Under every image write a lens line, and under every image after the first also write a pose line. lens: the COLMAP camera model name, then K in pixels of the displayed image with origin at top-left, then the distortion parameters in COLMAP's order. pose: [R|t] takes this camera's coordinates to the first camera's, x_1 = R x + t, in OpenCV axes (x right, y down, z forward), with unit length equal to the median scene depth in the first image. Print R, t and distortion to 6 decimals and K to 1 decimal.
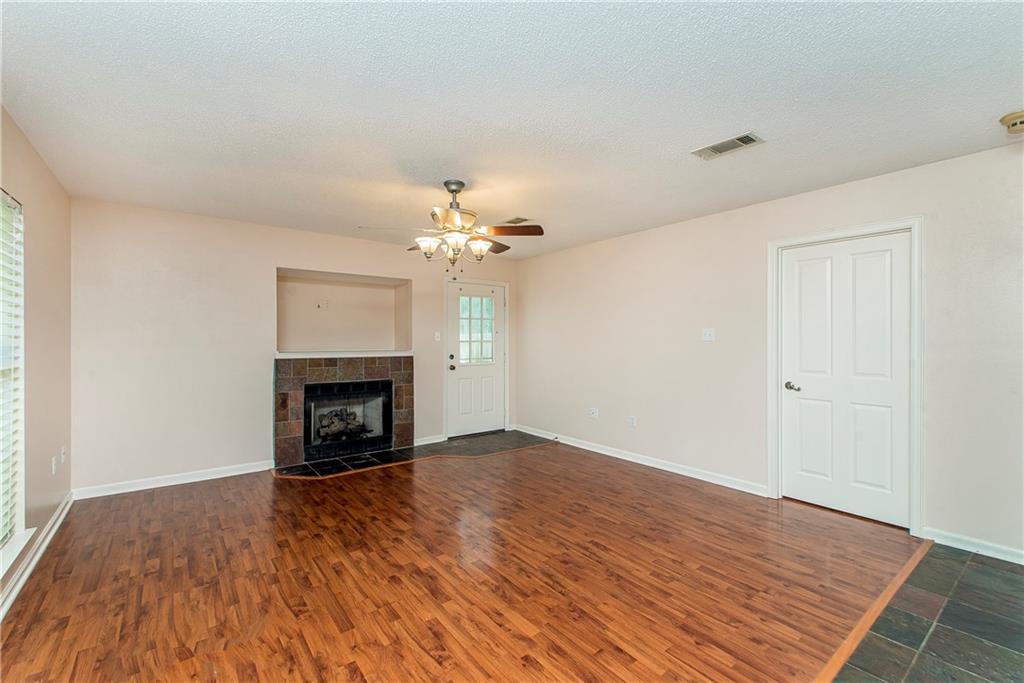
lens RADIAL K [[441.0, 0, 512.6], [0, 441.0, 339.2], [0, 0, 1]] dist [0.032467, 0.000750]
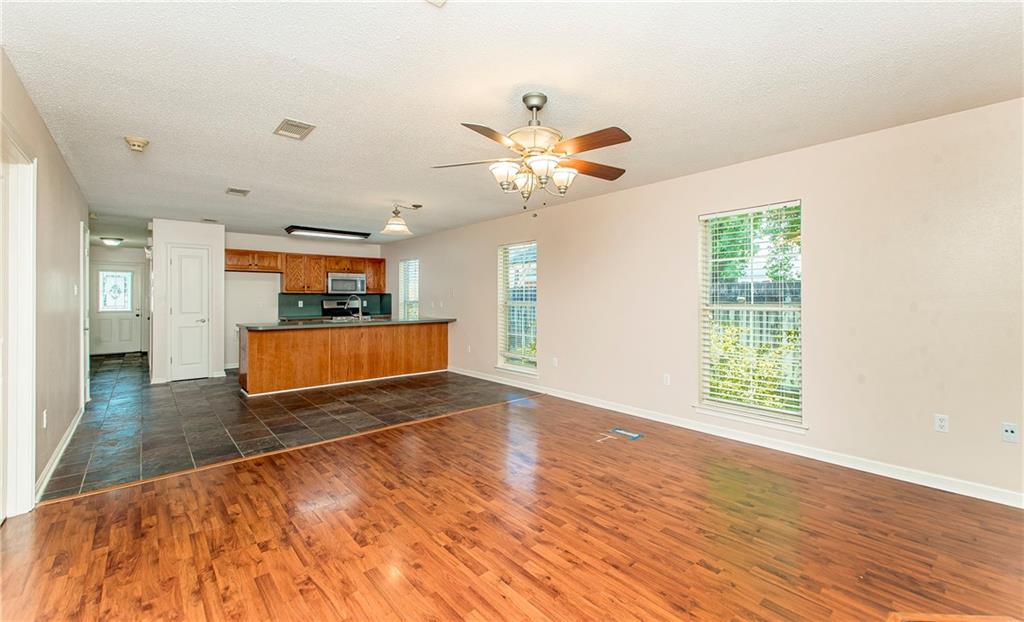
lens RADIAL K [[446.5, 0, 511.8], [0, 446.5, 303.1], [0, 0, 1]] dist [-0.000572, -0.000065]
pose [[-0.999291, 0.003074, -0.037534, -0.065865], [0.002442, 0.999855, 0.016855, -0.000752], [0.037580, 0.016752, -0.999153, 2.078493]]
